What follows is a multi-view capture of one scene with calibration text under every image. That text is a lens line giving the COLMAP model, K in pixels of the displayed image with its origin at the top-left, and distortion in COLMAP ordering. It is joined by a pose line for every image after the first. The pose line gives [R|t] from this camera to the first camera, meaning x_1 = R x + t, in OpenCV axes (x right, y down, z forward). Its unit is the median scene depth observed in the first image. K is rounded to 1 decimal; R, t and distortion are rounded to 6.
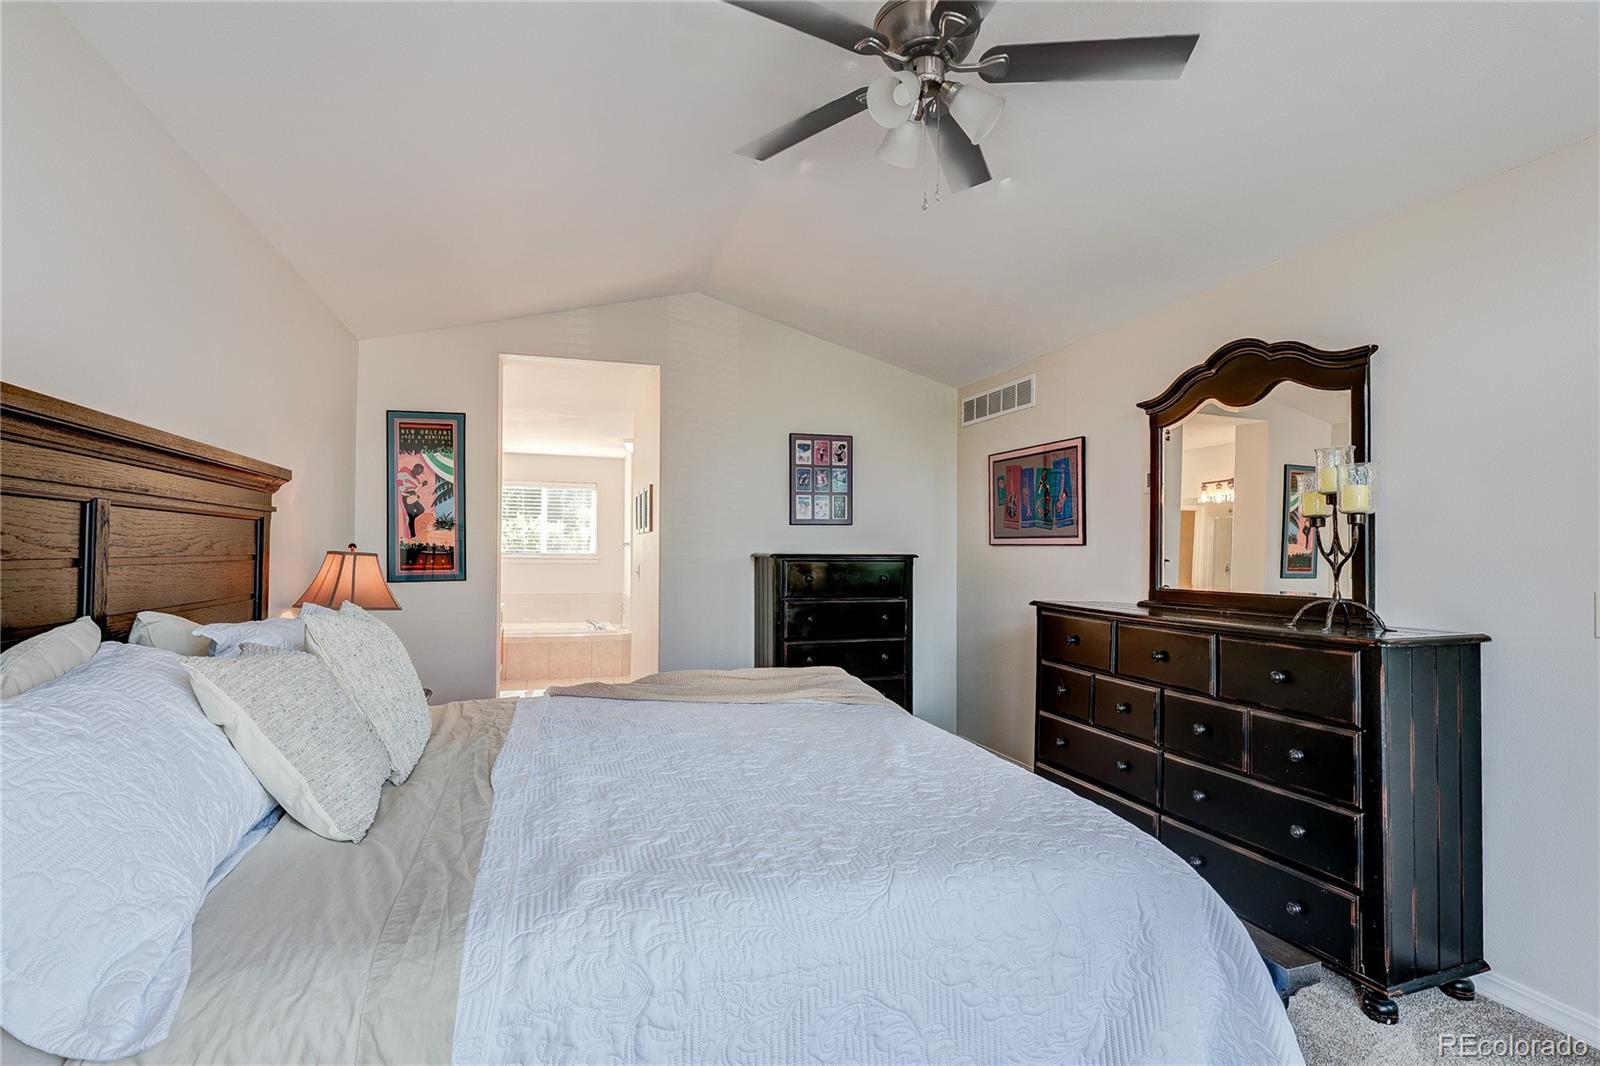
lens RADIAL K [[747.7, 0, 800.0], [0, 747.7, 533.0], [0, 0, 1]] dist [0.001041, 0.000272]
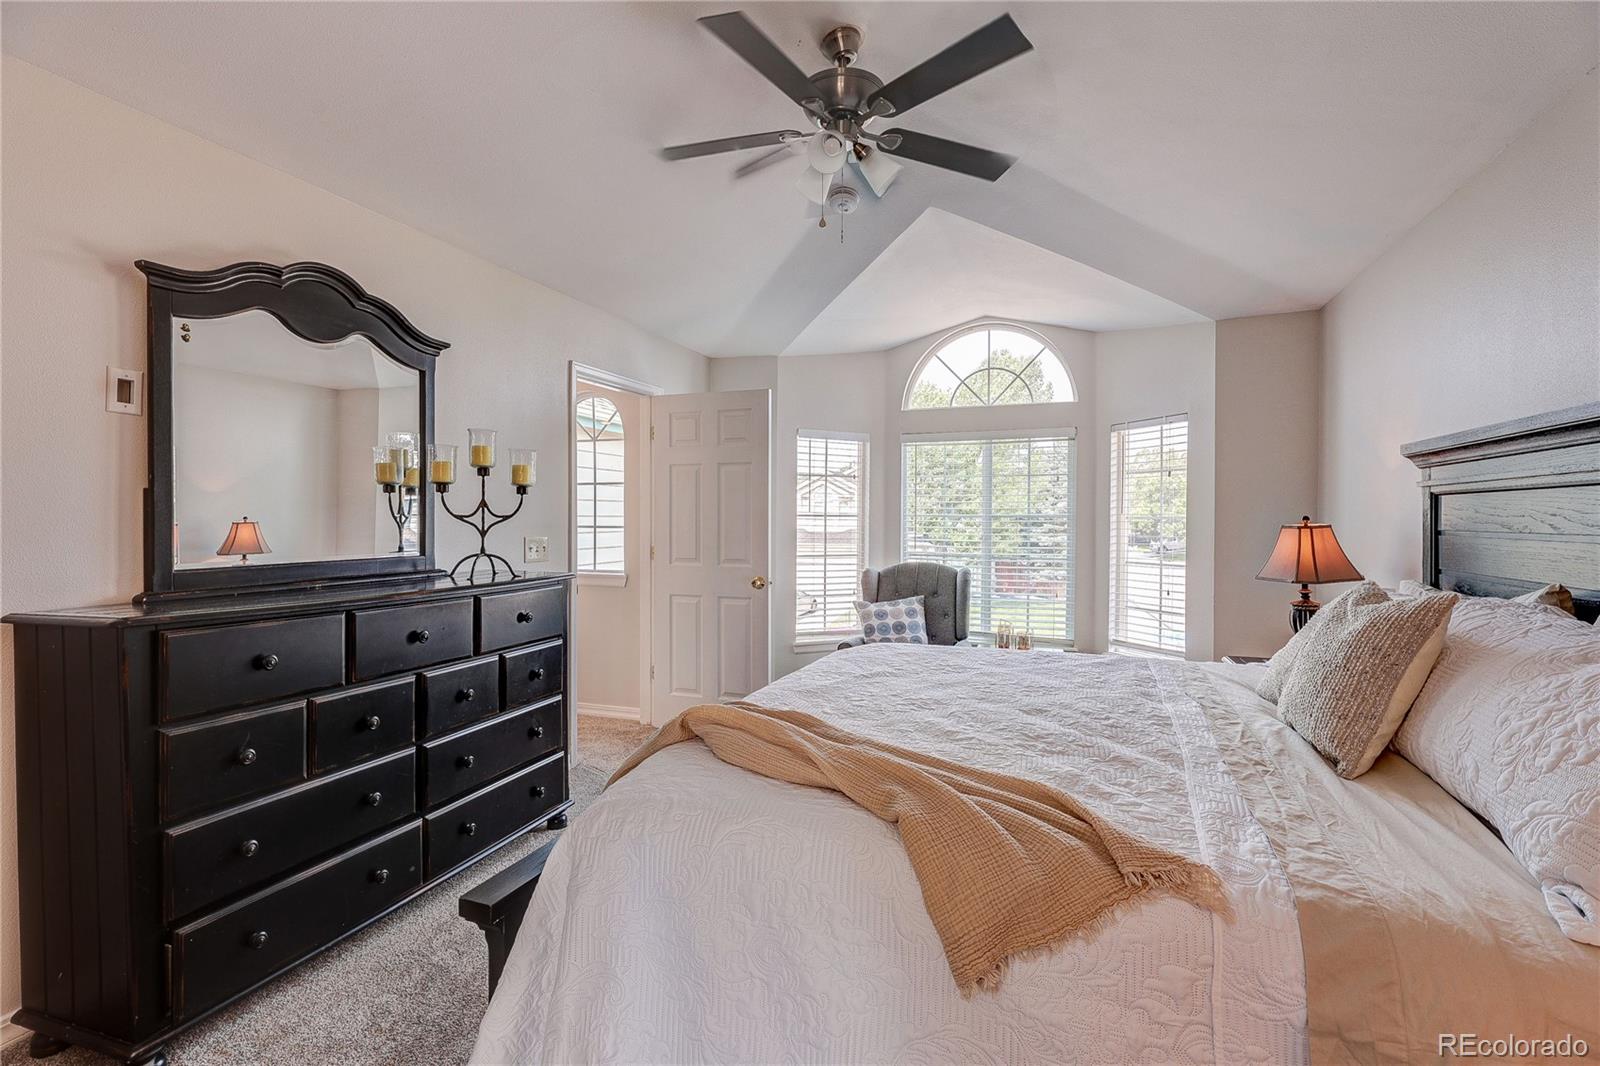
lens RADIAL K [[758.1, 0, 802.4], [0, 758.1, 506.4], [0, 0, 1]] dist [-0.001921, 0.000422]
pose [[-0.783946, -0.002140, 0.620825, -0.369034], [-0.026255, 0.999214, -0.029709, 0.027659], [-0.620273, -0.039589, -0.783386, 1.291946]]
